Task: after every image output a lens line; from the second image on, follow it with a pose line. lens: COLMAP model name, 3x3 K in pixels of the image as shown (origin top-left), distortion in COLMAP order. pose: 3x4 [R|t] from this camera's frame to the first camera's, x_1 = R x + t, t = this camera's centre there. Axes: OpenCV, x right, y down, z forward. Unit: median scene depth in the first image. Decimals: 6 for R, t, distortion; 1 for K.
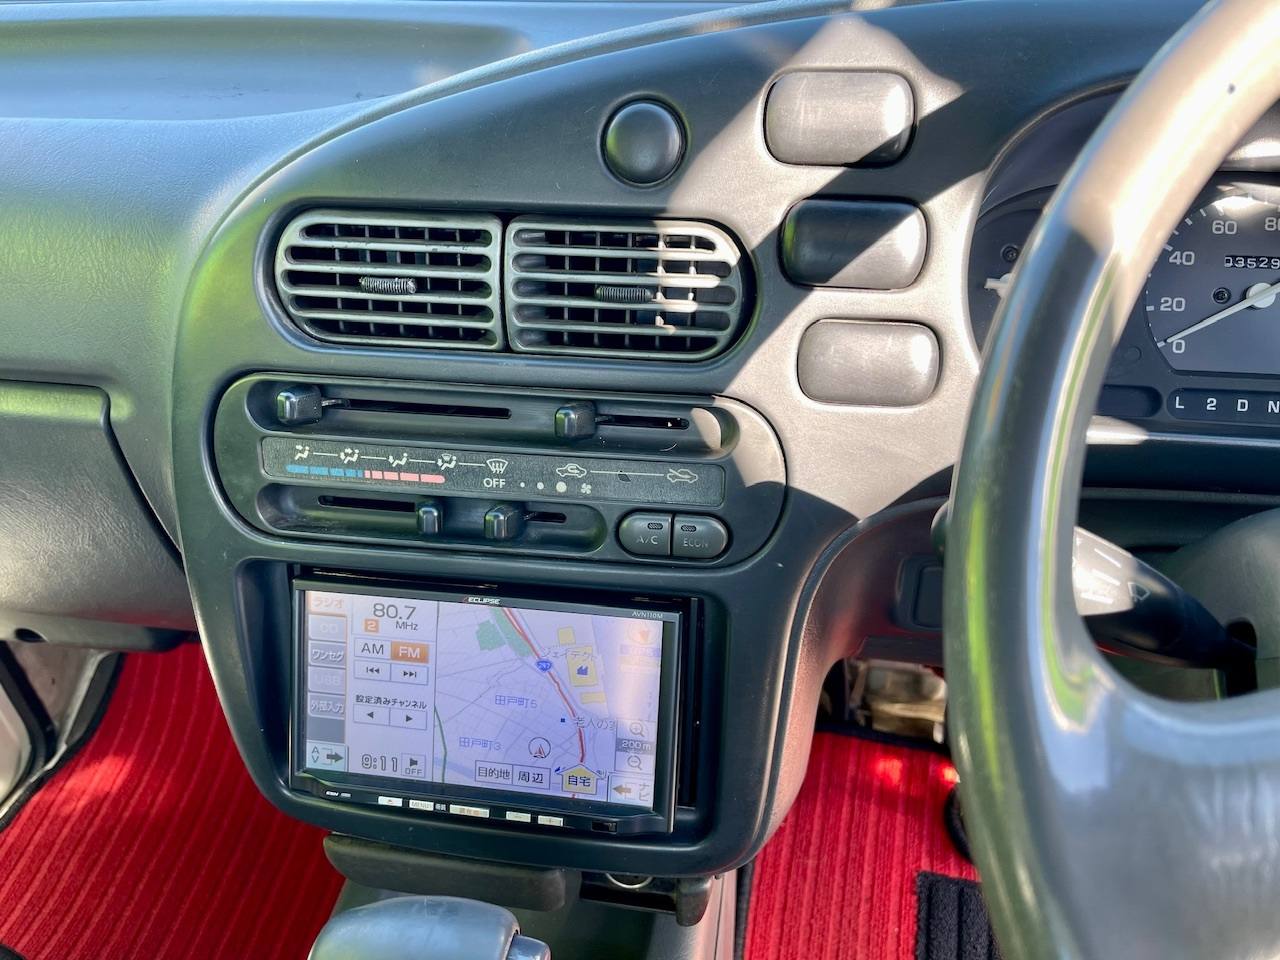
lens RADIAL K [[974.8, 0, 645.5], [0, 974.8, 477.6], [0, 0, 1]] dist [0.050493, -0.082254]
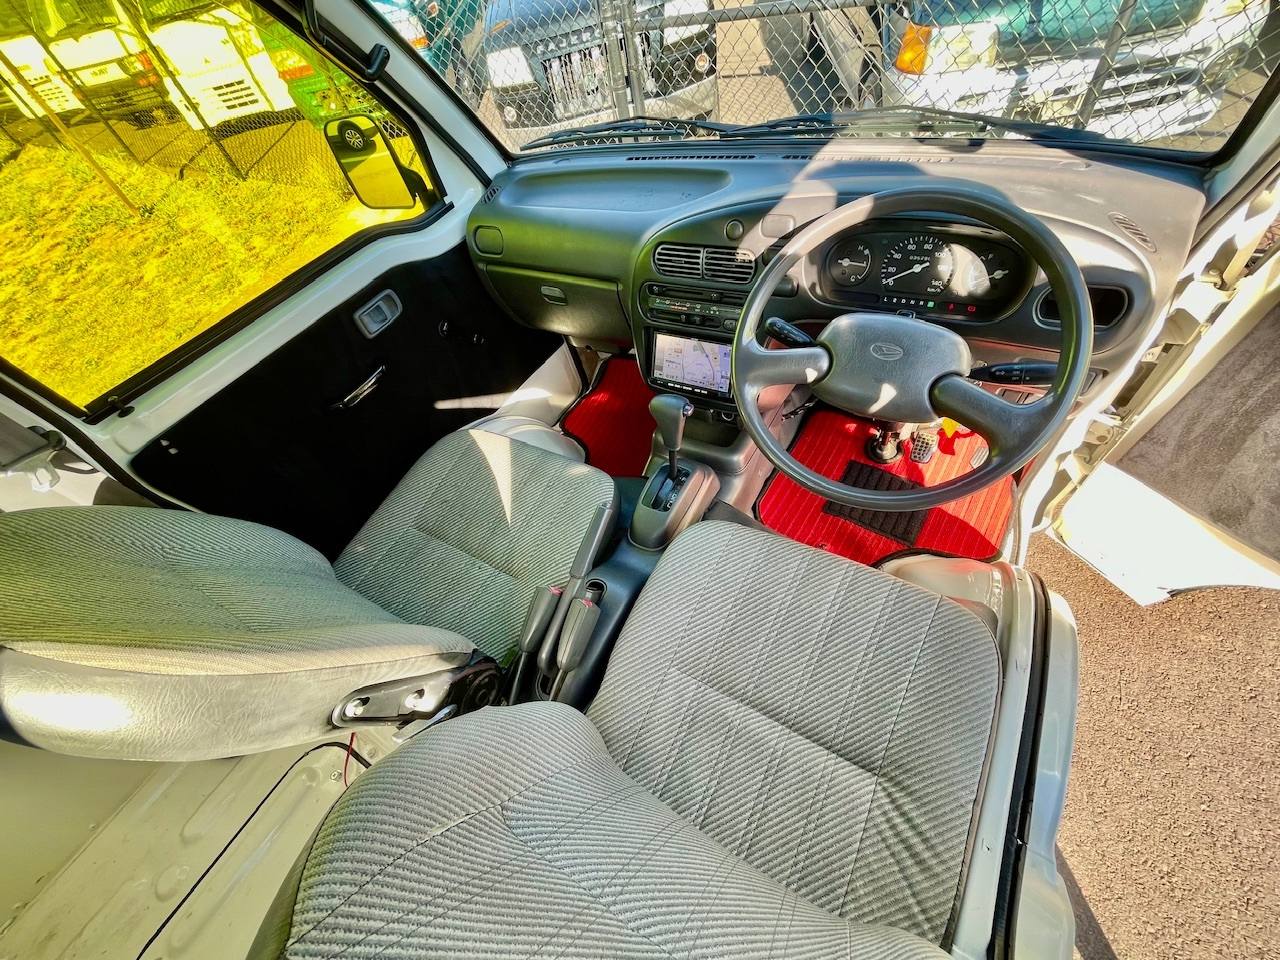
lens RADIAL K [[529.3, 0, 626.8], [0, 529.3, 478.5], [0, 0, 1]] dist [-0.000058, -0.000193]
pose [[0.906715, 0.183175, -0.379888, 0.541542], [-0.058258, 0.946519, 0.317345, -0.014743], [0.417700, -0.265610, 0.868894, -1.265106]]
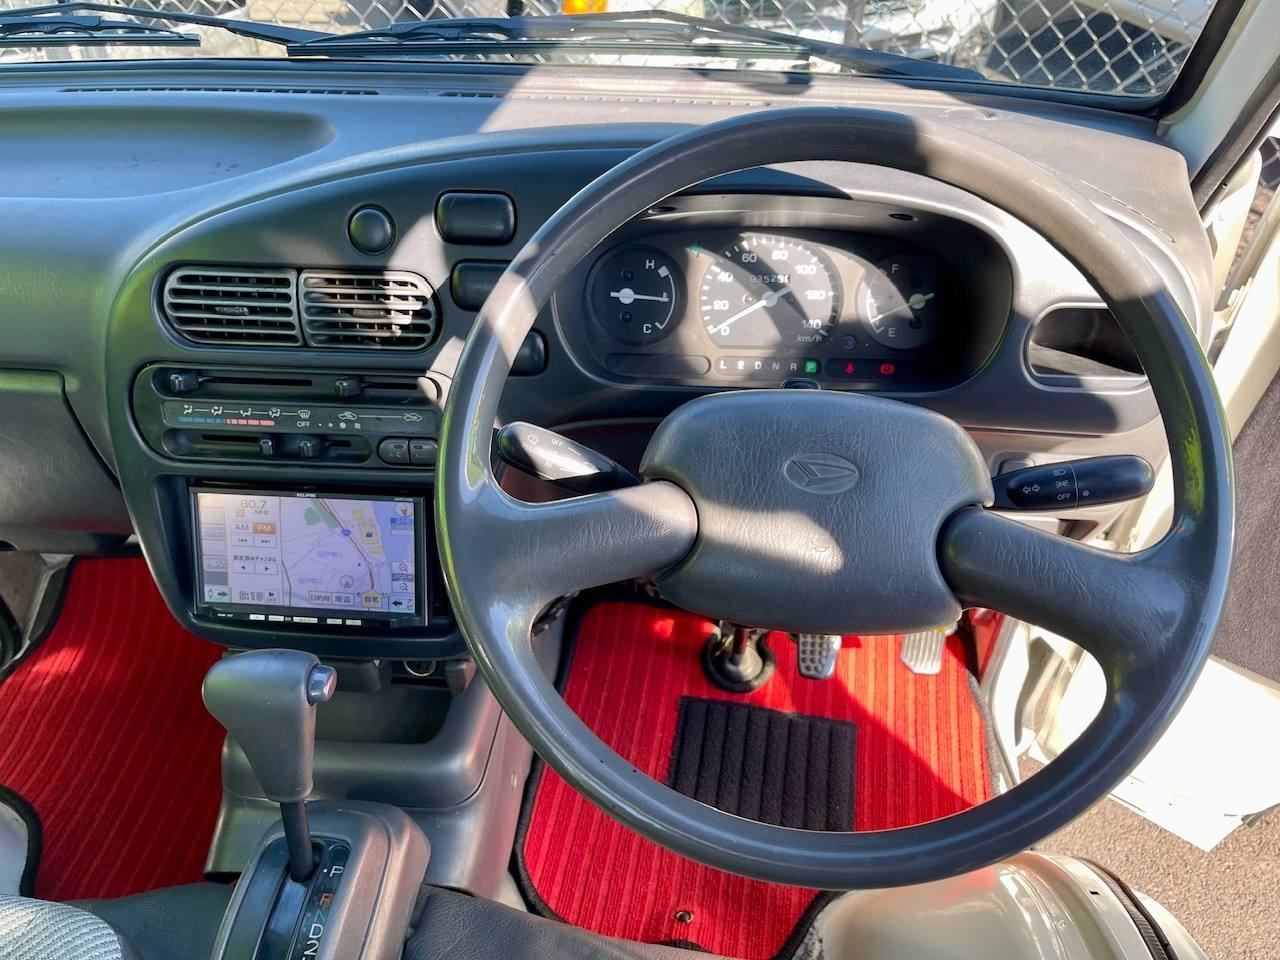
lens RADIAL K [[983.8, 0, 640.0], [0, 983.8, 480.0], [0, 0, 1]] dist [0.065605, -0.092287]
pose [[0.998041, -0.034074, 0.052462, 0.306609], [0.030406, 0.997140, 0.069194, 0.000605], [-0.054670, -0.067464, 0.996223, -0.696128]]
